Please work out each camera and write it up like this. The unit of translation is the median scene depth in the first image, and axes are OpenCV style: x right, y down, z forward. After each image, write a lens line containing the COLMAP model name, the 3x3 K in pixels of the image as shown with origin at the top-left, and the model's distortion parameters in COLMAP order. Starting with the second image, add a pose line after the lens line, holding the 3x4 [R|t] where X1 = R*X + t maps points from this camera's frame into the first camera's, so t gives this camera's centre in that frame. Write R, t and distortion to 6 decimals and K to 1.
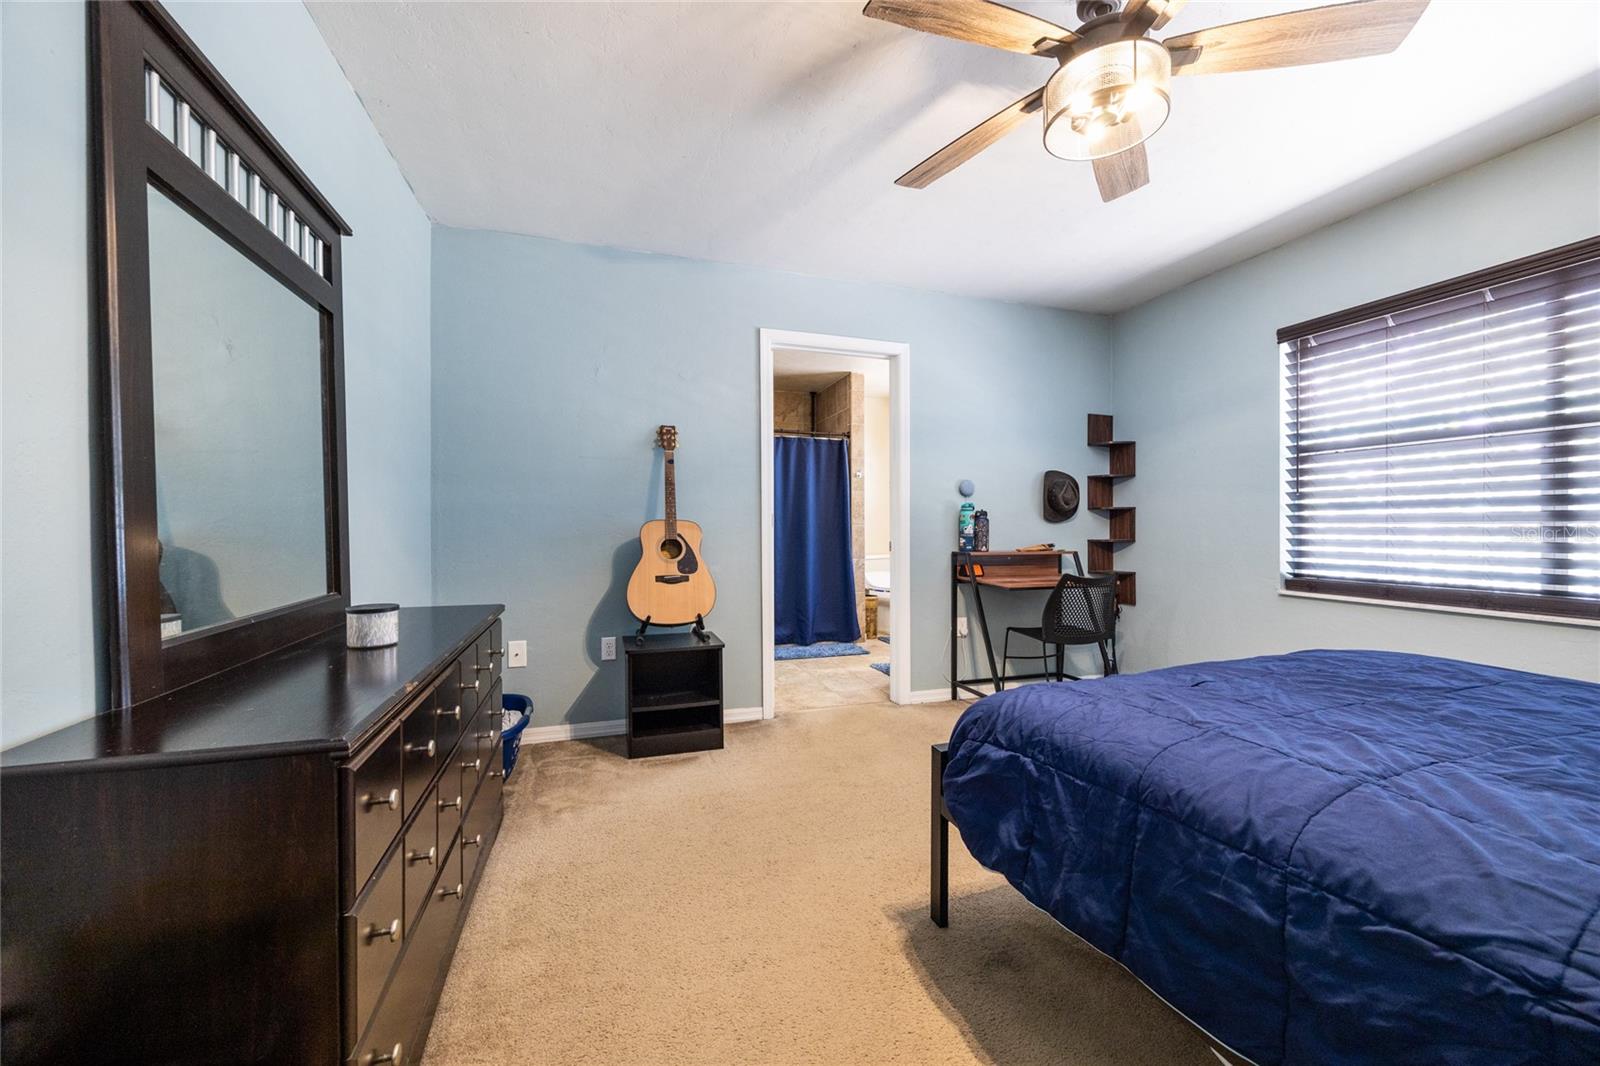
lens RADIAL K [[616.8, 0, 798.1], [0, 616.8, 529.2], [0, 0, 1]] dist [-0.005129, 0.001417]
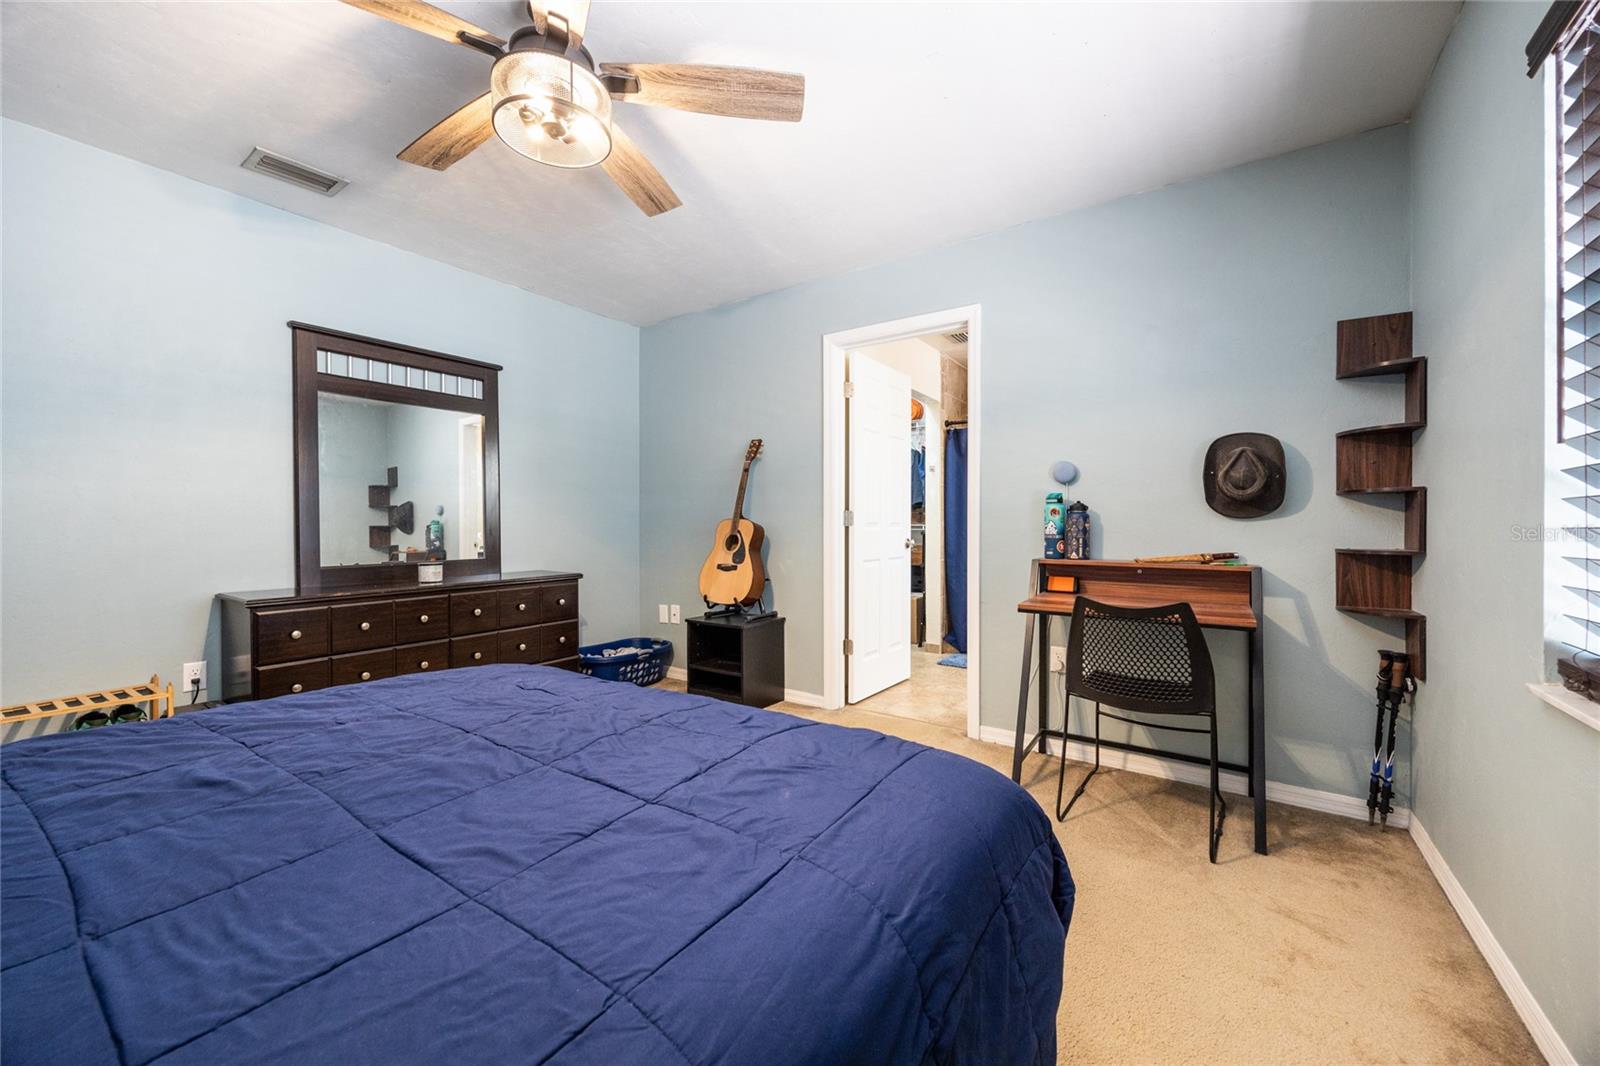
lens RADIAL K [[616.8, 0, 801.2], [0, 616.8, 529.5], [0, 0, 1]] dist [-0.005129, 0.001417]
pose [[0.598401, 0.007949, -0.801157, 0.701302], [-0.003883, 0.999968, 0.007022, -0.002635], [0.801187, -0.001091, 0.598413, 0.315887]]
